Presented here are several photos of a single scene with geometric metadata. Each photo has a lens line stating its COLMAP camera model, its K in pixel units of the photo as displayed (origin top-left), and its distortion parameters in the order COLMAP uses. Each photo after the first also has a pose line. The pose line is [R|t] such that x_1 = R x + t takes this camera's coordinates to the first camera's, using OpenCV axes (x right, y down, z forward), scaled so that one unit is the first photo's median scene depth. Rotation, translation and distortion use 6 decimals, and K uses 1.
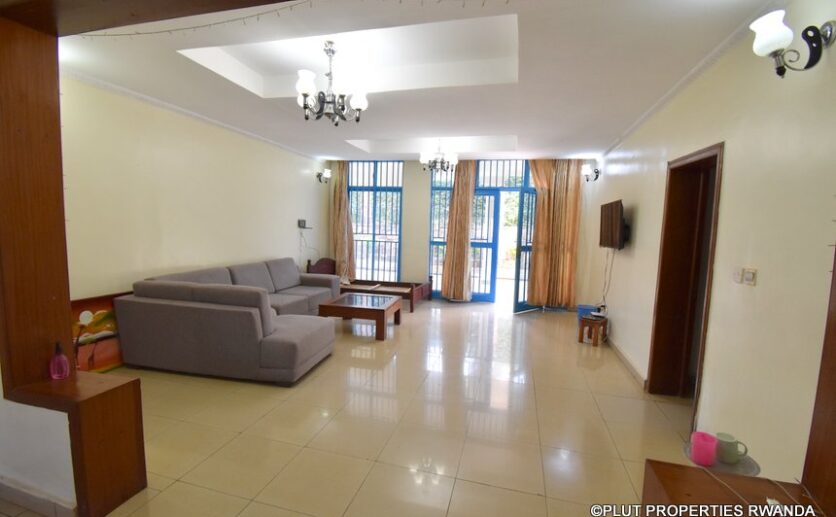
lens RADIAL K [[372.9, 0, 418.0], [0, 372.9, 258.5], [0, 0, 1]] dist [-0.000725, -0.000420]
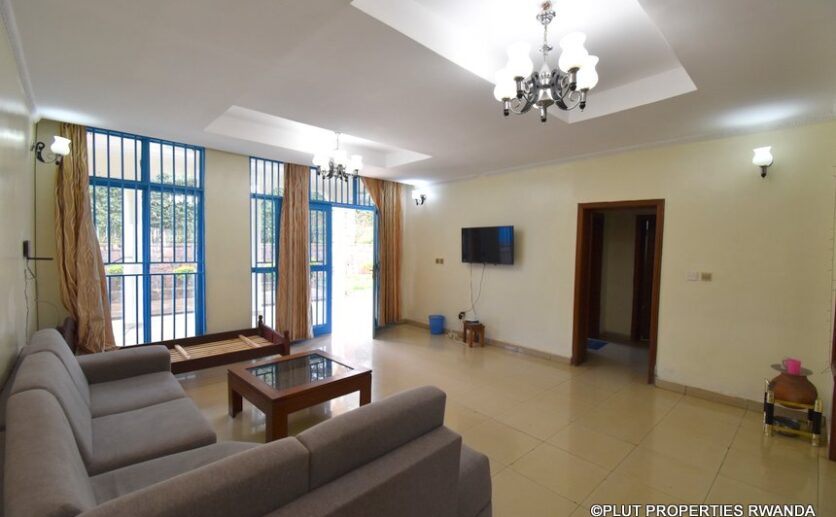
lens RADIAL K [[372.9, 0, 418.0], [0, 372.9, 258.5], [0, 0, 1]] dist [-0.000725, -0.000420]
pose [[0.533995, -0.048125, 0.844117, -0.424483], [0.075884, 0.997077, 0.008841, -0.049276], [-0.842075, 0.059334, 0.536086, 0.359574]]
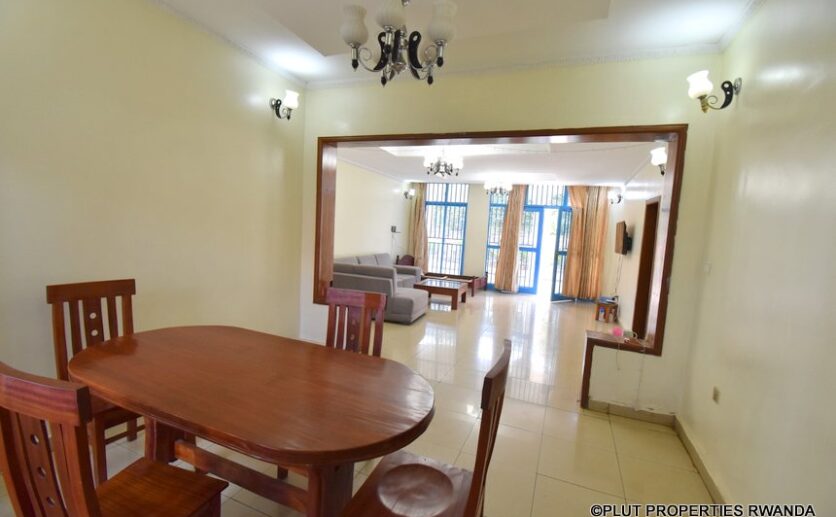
lens RADIAL K [[365.0, 0, 412.8], [0, 365.0, 260.9], [0, 0, 1]] dist [-0.020675, -0.000265]
pose [[0.989113, 0.041765, -0.141109, -0.045008], [-0.042400, 0.999100, -0.001491, 0.022556], [0.140920, 0.007458, 0.989993, -0.310533]]
